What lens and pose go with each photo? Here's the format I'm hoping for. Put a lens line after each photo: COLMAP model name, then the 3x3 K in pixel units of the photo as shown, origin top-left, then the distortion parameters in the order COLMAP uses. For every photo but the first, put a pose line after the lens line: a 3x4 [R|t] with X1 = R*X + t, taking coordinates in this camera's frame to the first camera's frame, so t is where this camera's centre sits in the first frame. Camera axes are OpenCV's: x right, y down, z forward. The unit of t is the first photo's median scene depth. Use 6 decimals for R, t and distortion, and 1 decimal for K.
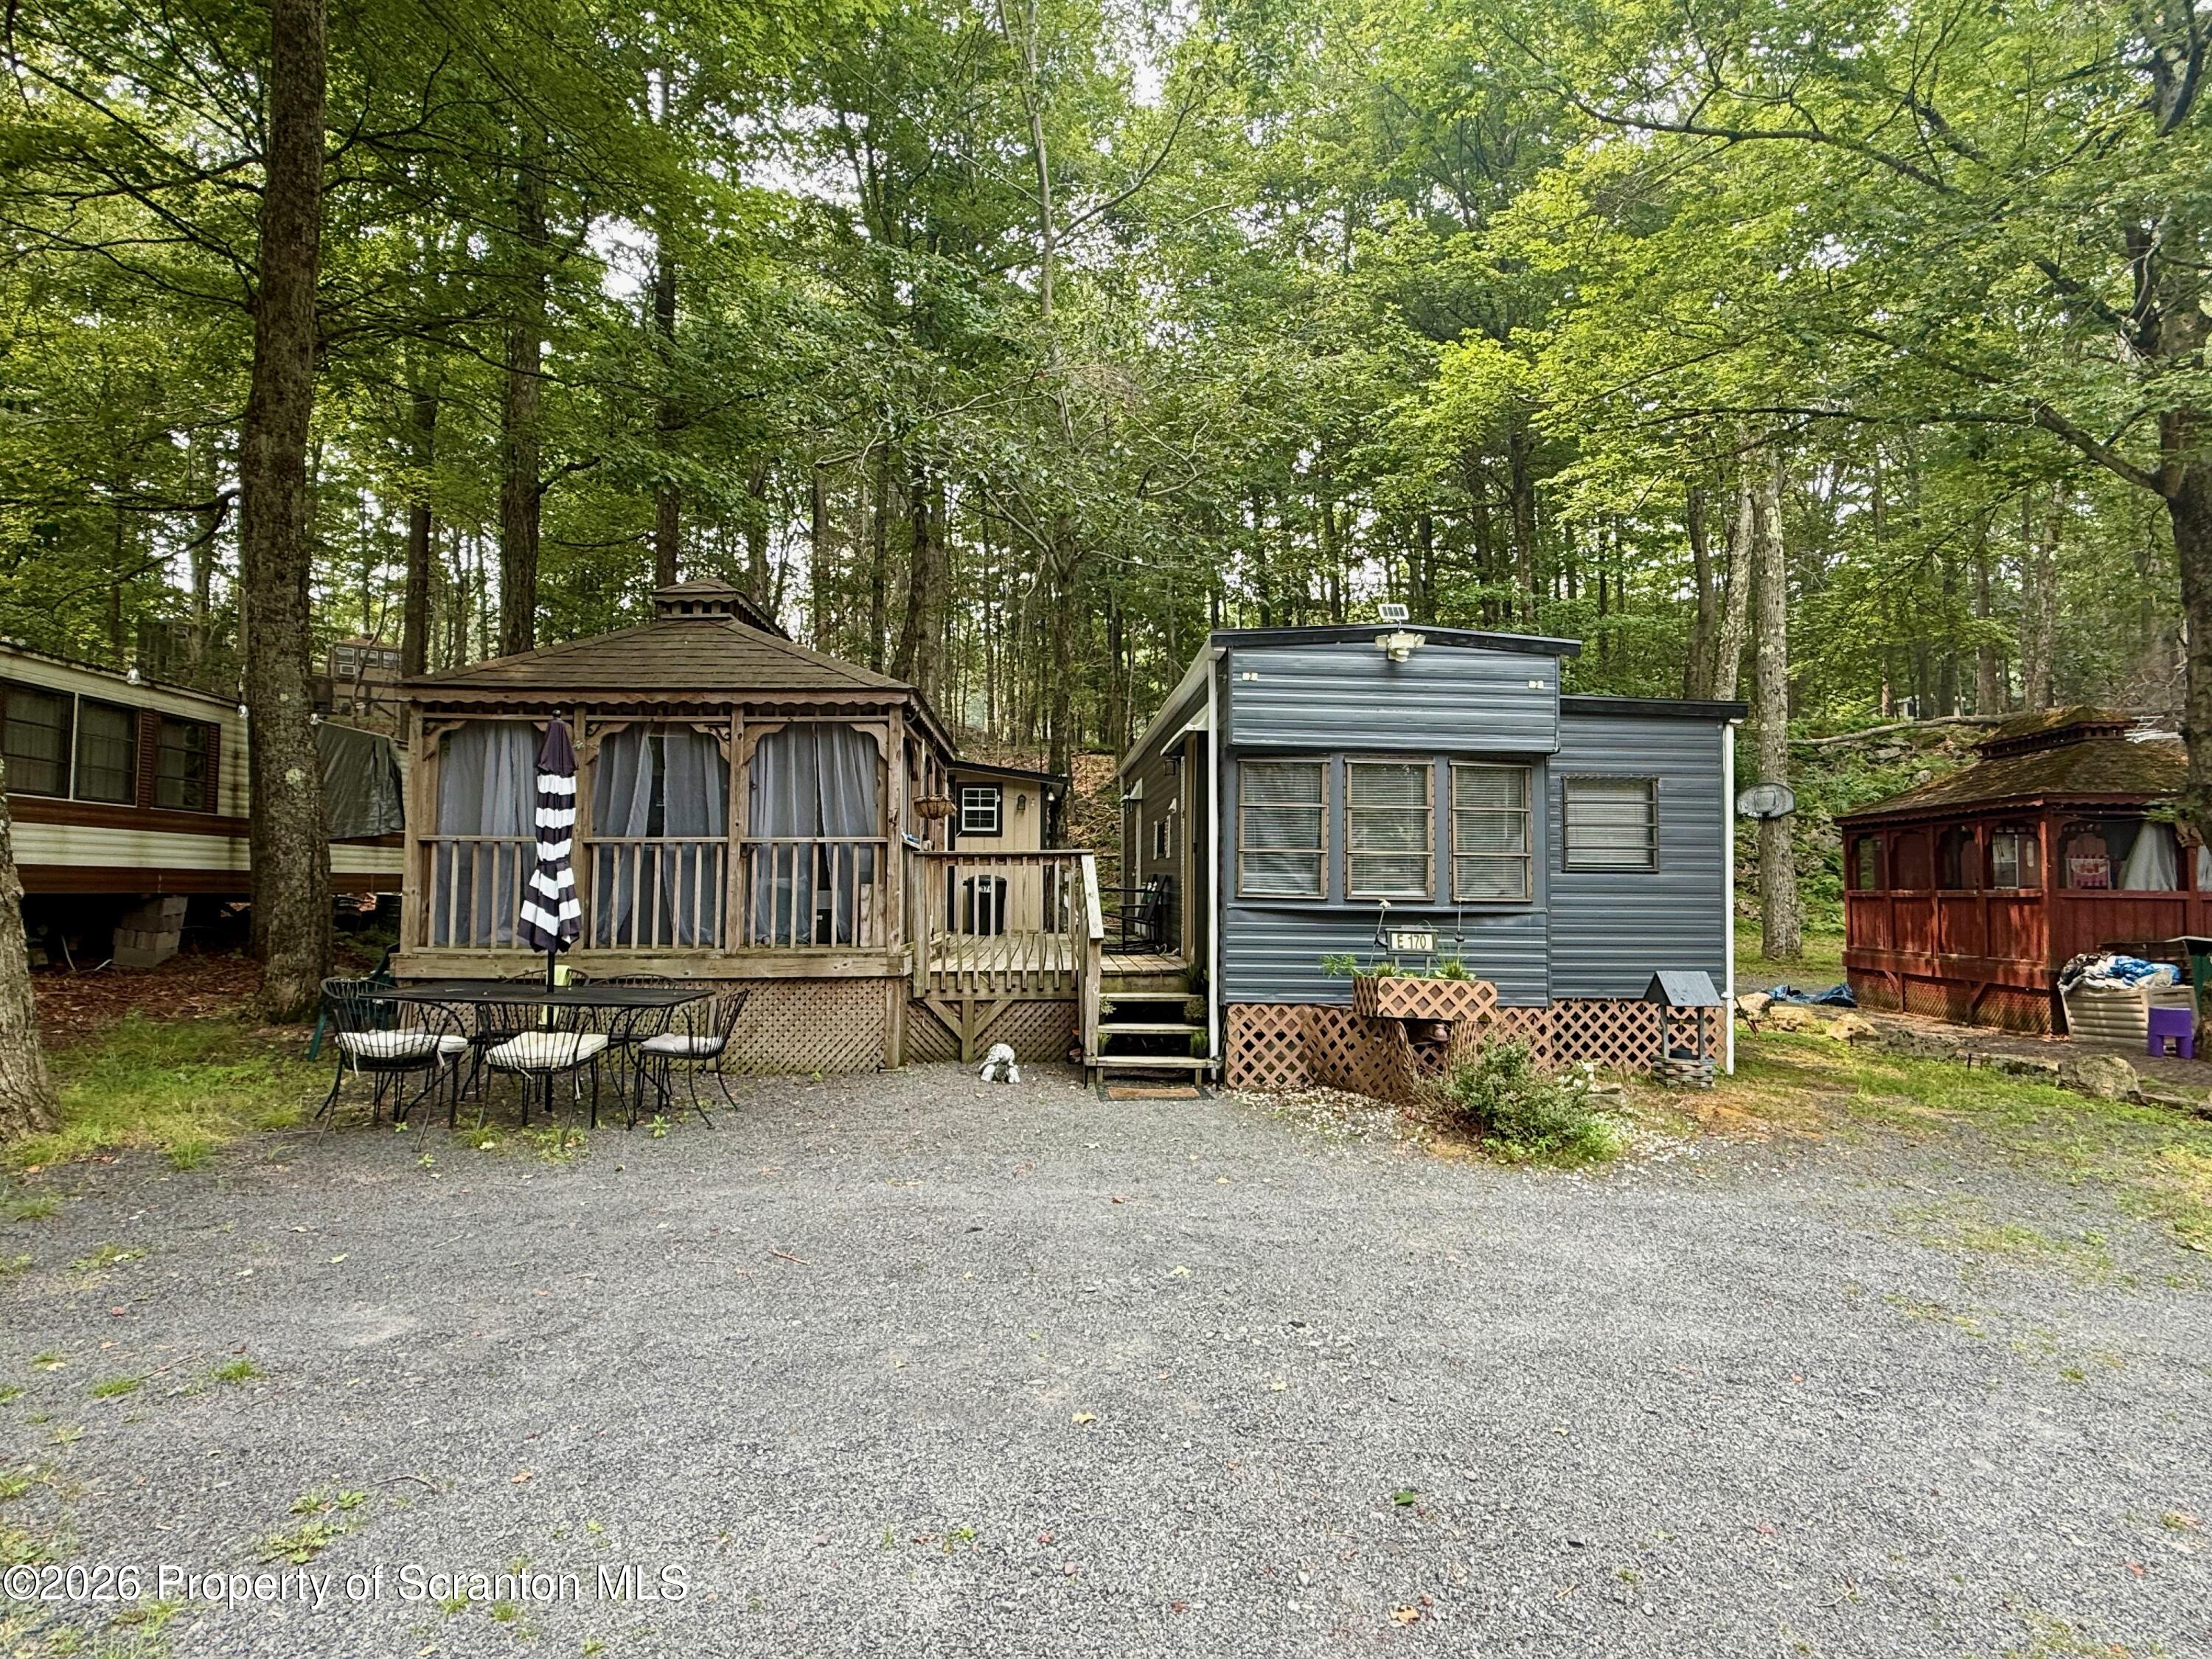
lens RADIAL K [[1130.7, 0, 1106.0], [0, 1130.7, 829.5], [0, 0, 1]] dist [-0.001229, -0.000529]
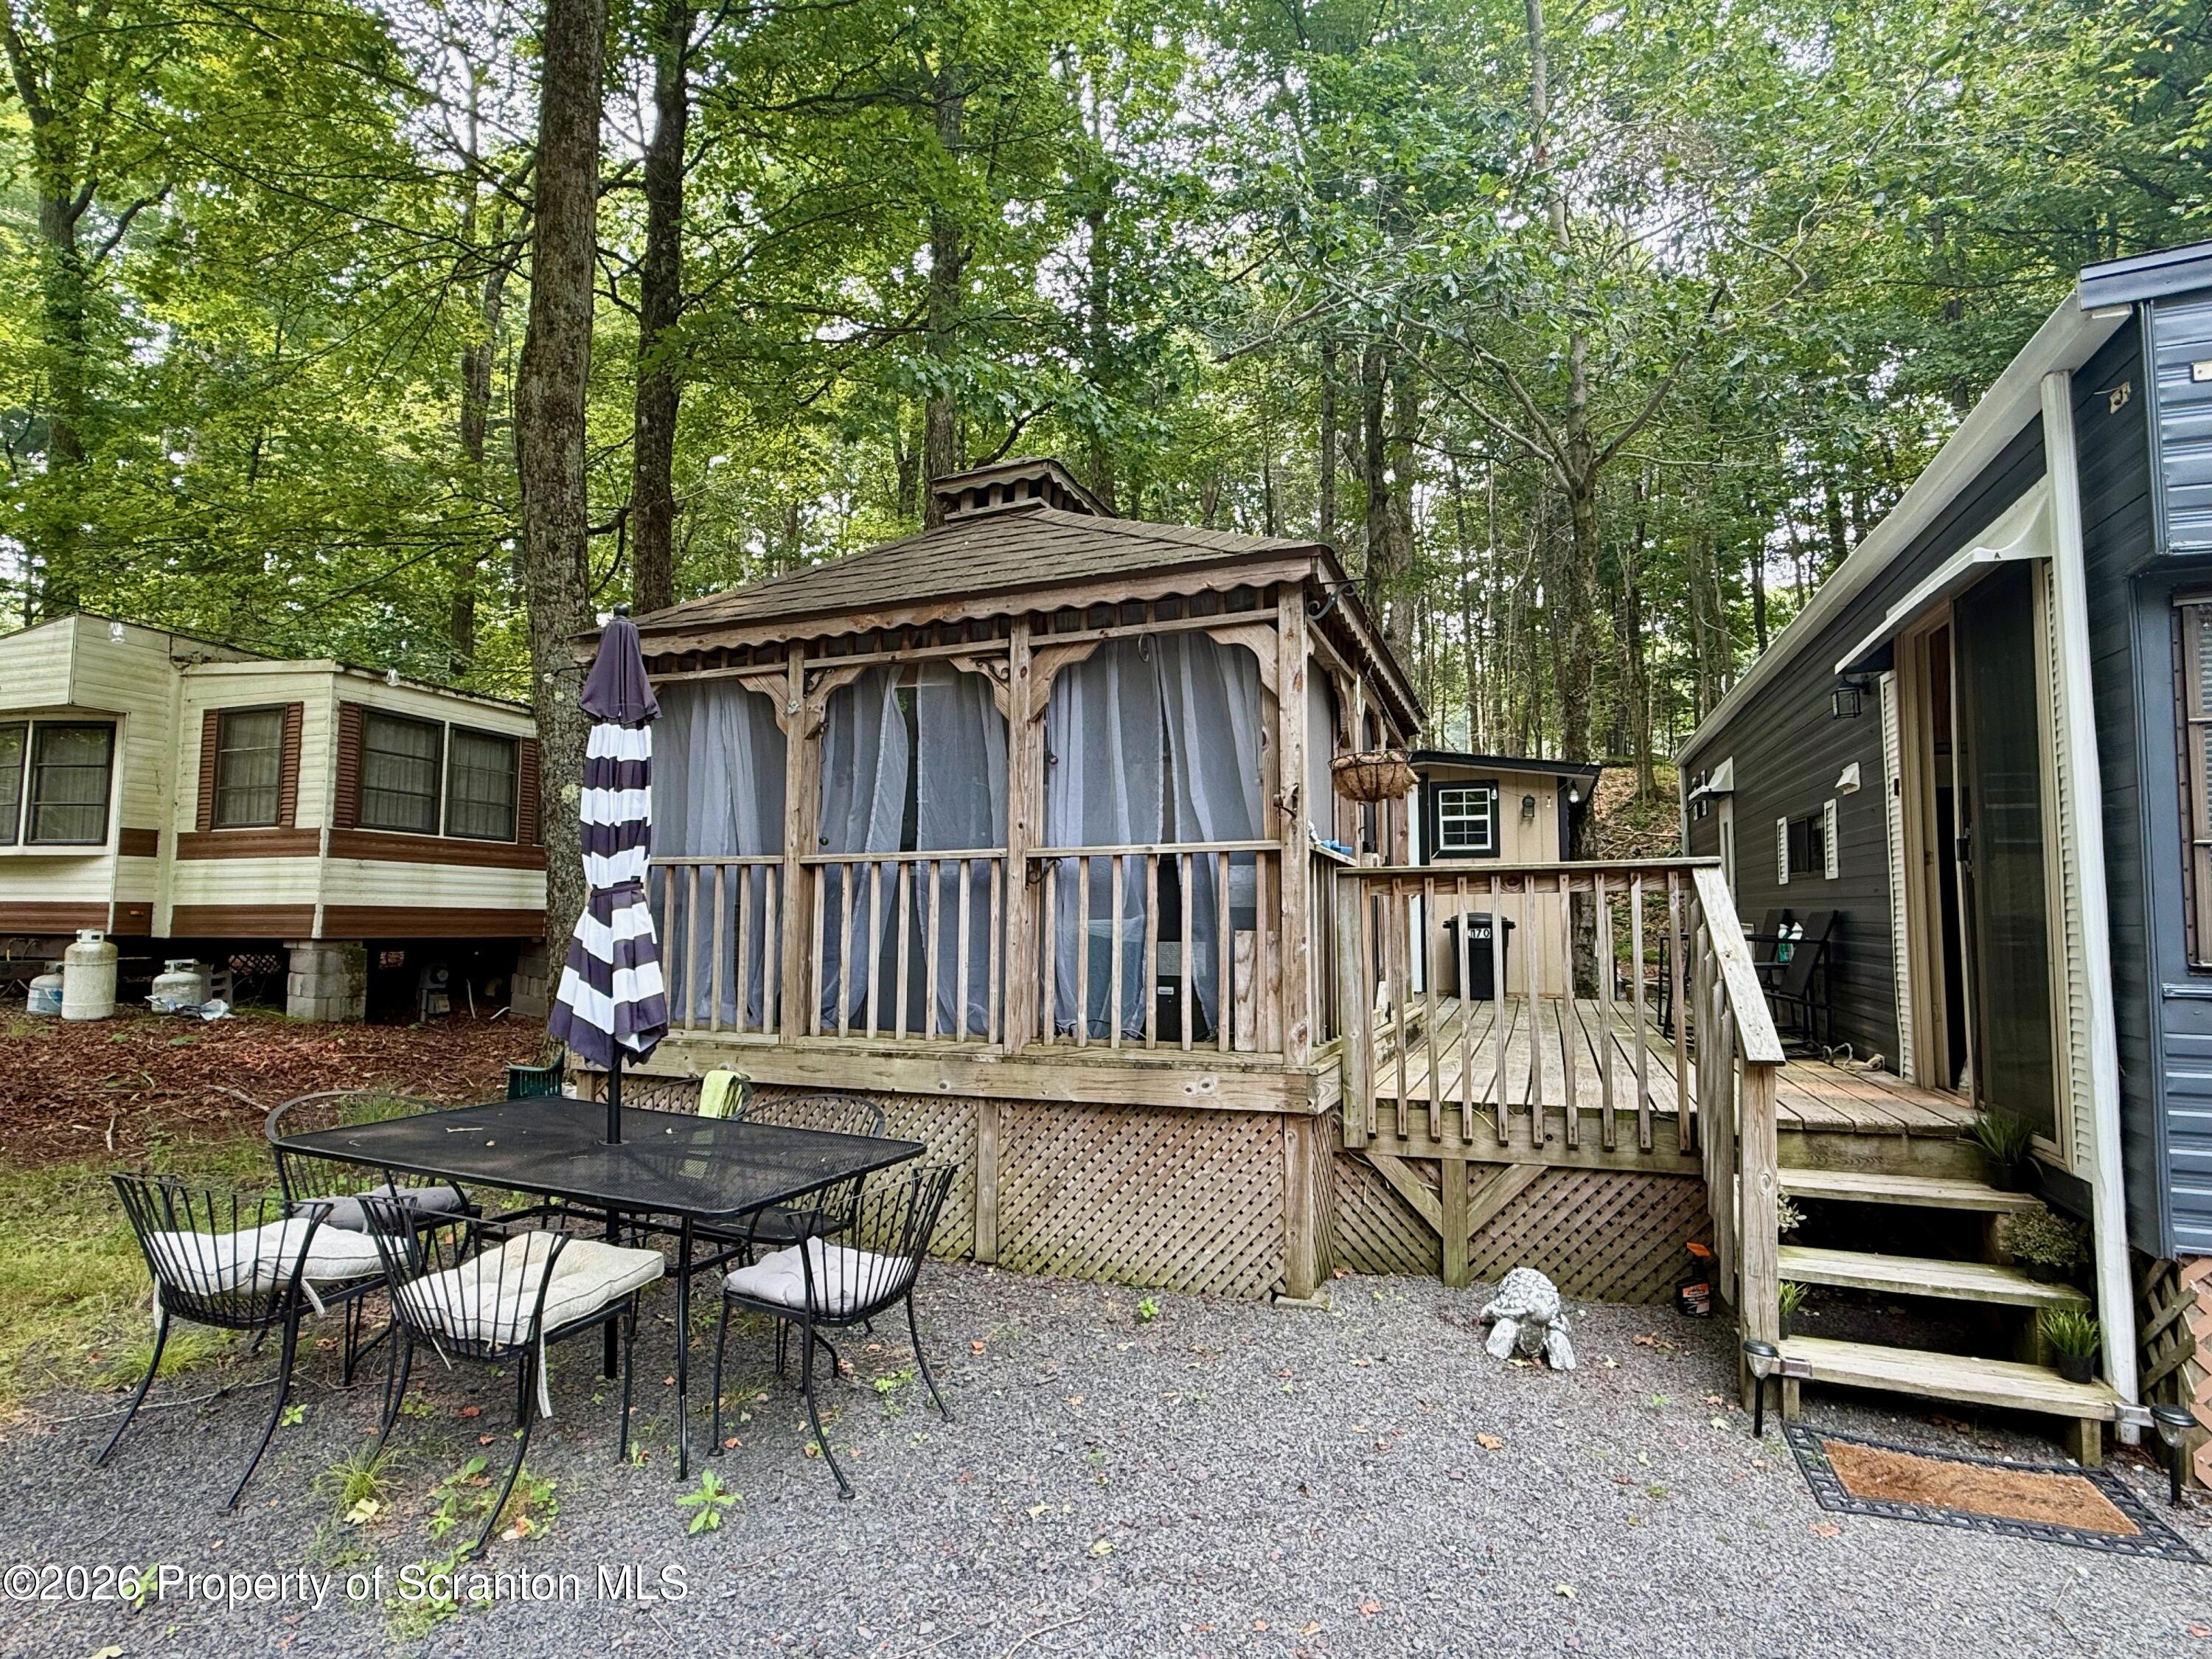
lens RADIAL K [[1130.7, 0, 1106.0], [0, 1130.7, 829.5], [0, 0, 1]] dist [-0.001229, -0.000529]
pose [[0.912979, -0.035411, -0.406468, -0.055764], [0.021499, 0.999018, -0.038743, 0.020573], [0.407441, 0.026633, 0.912843, 0.495772]]
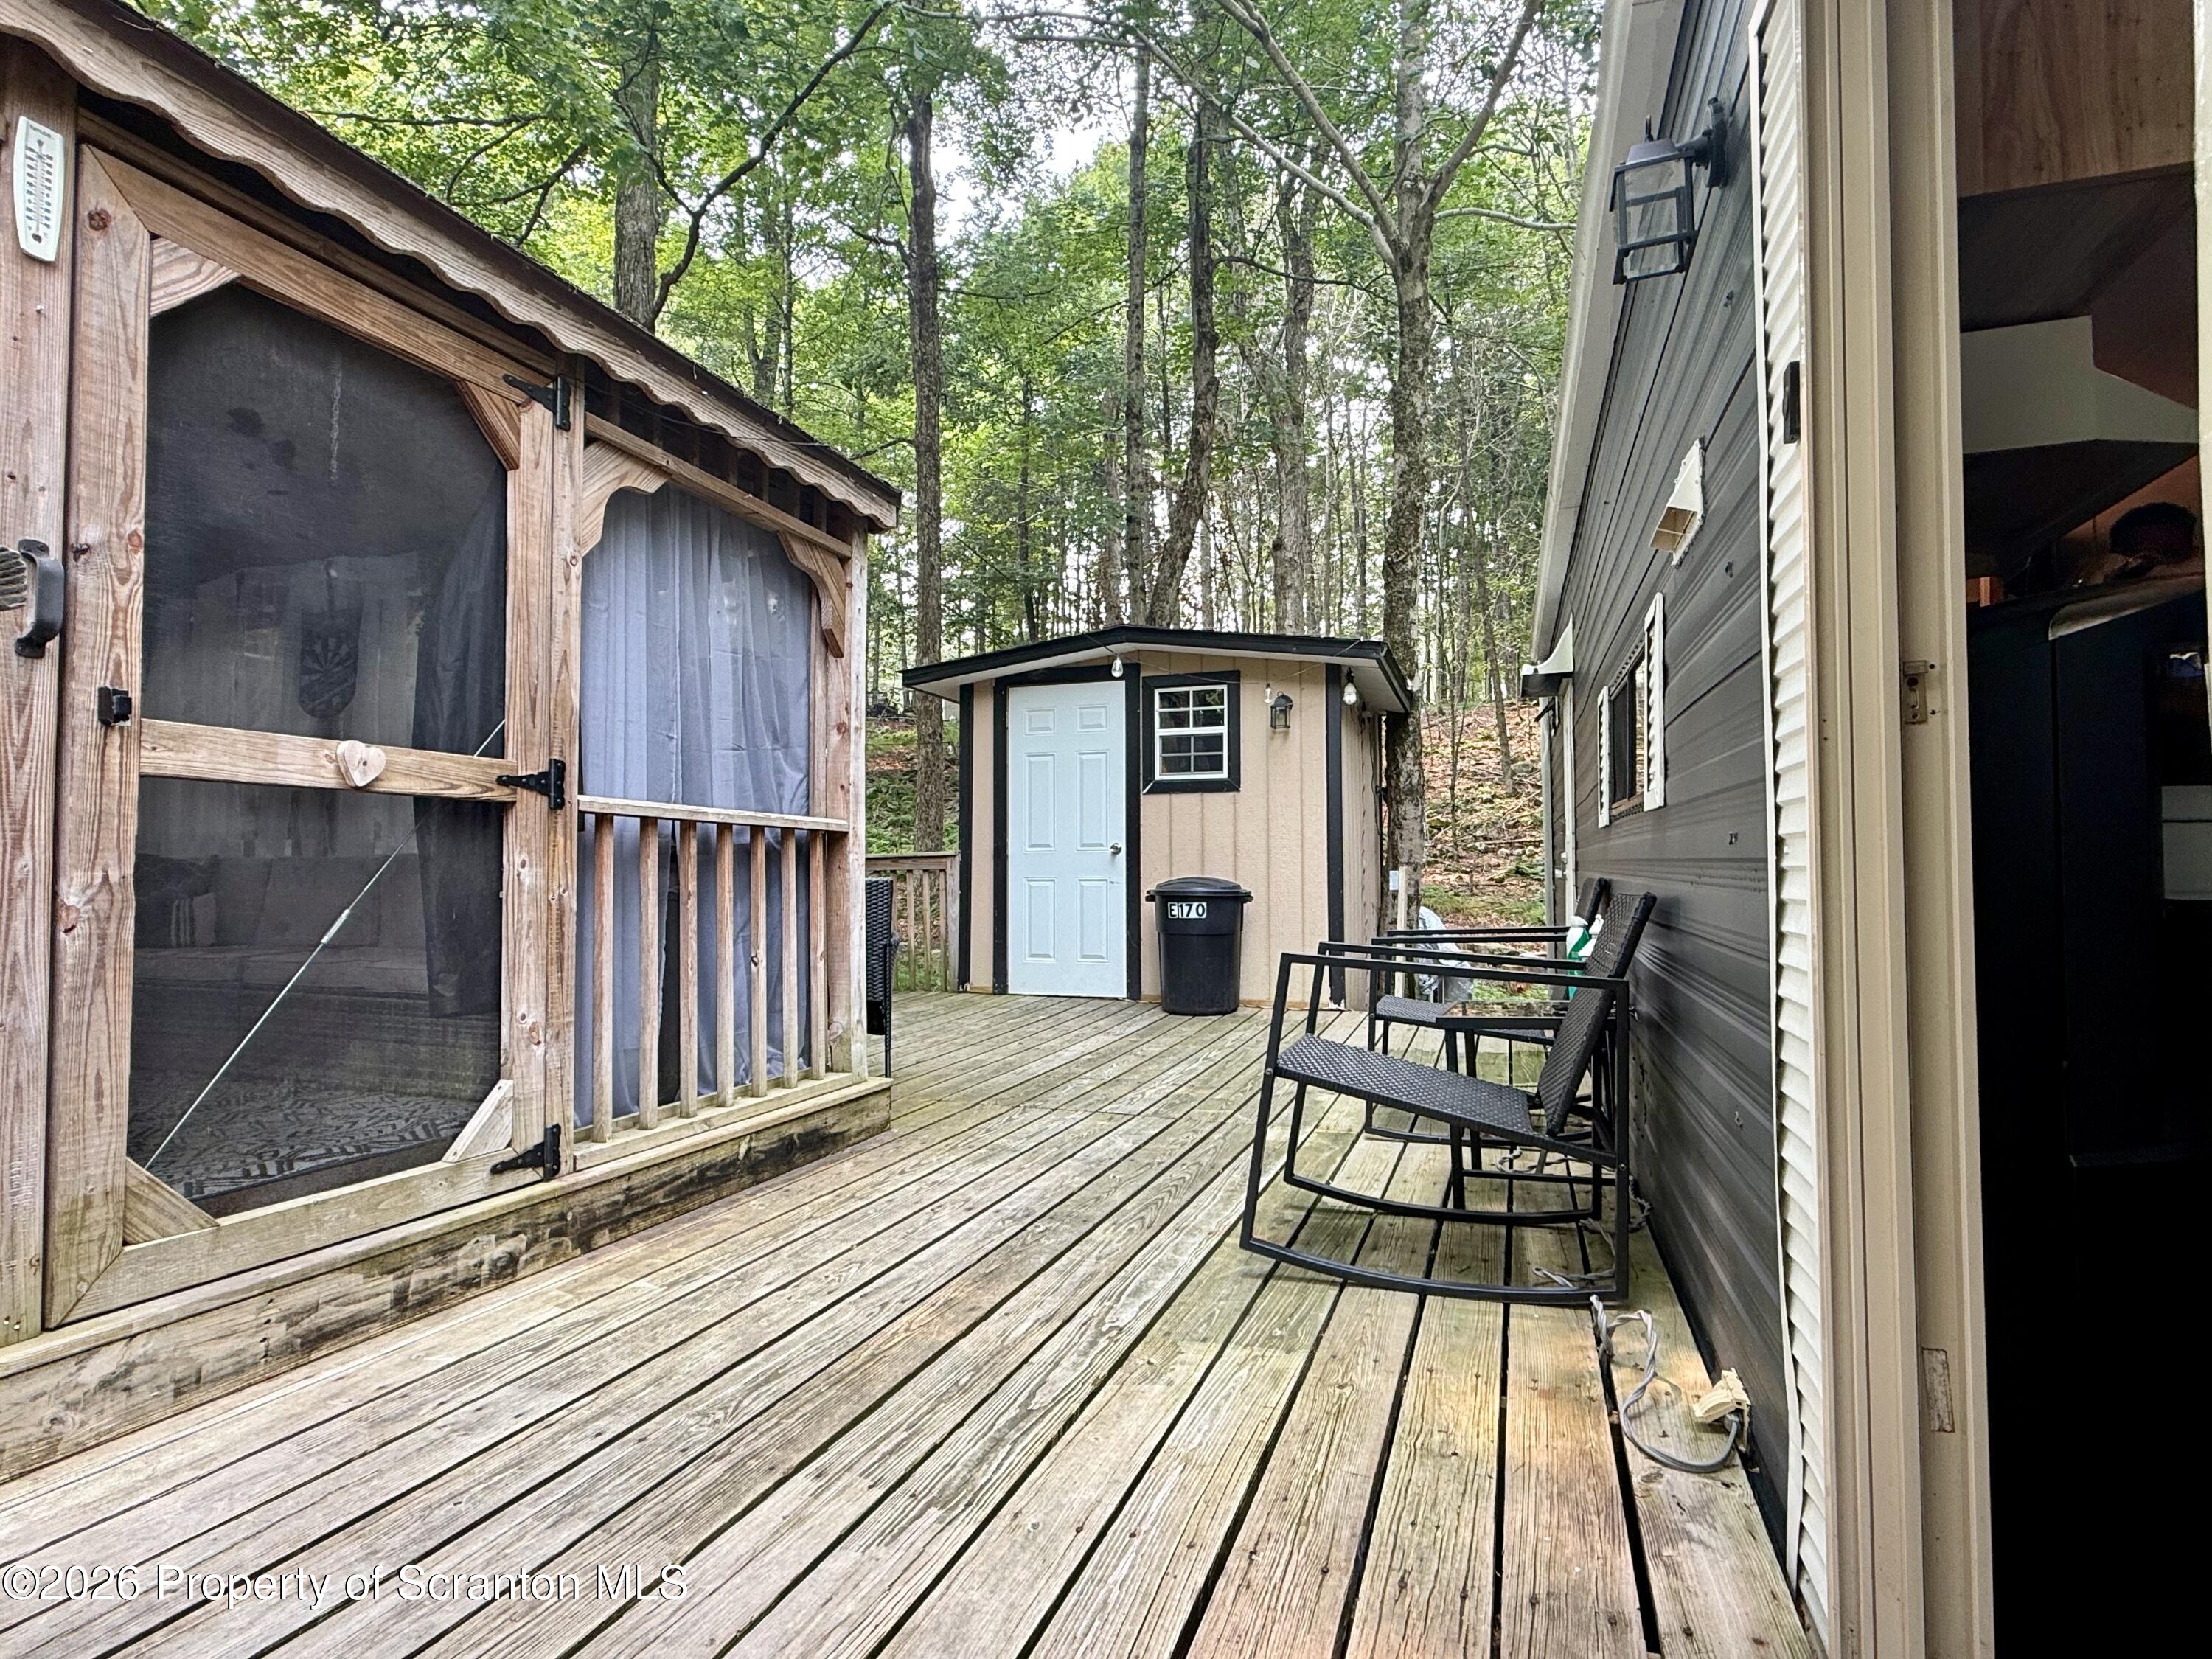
lens RADIAL K [[1130.7, 0, 1106.0], [0, 1130.7, 829.5], [0, 0, 1]] dist [-0.001229, -0.000529]
pose [[0.922133, -0.023536, -0.386156, 0.058903], [0.026859, 0.999634, 0.003211, 0.034828], [0.385939, -0.013332, 0.922428, 1.050447]]
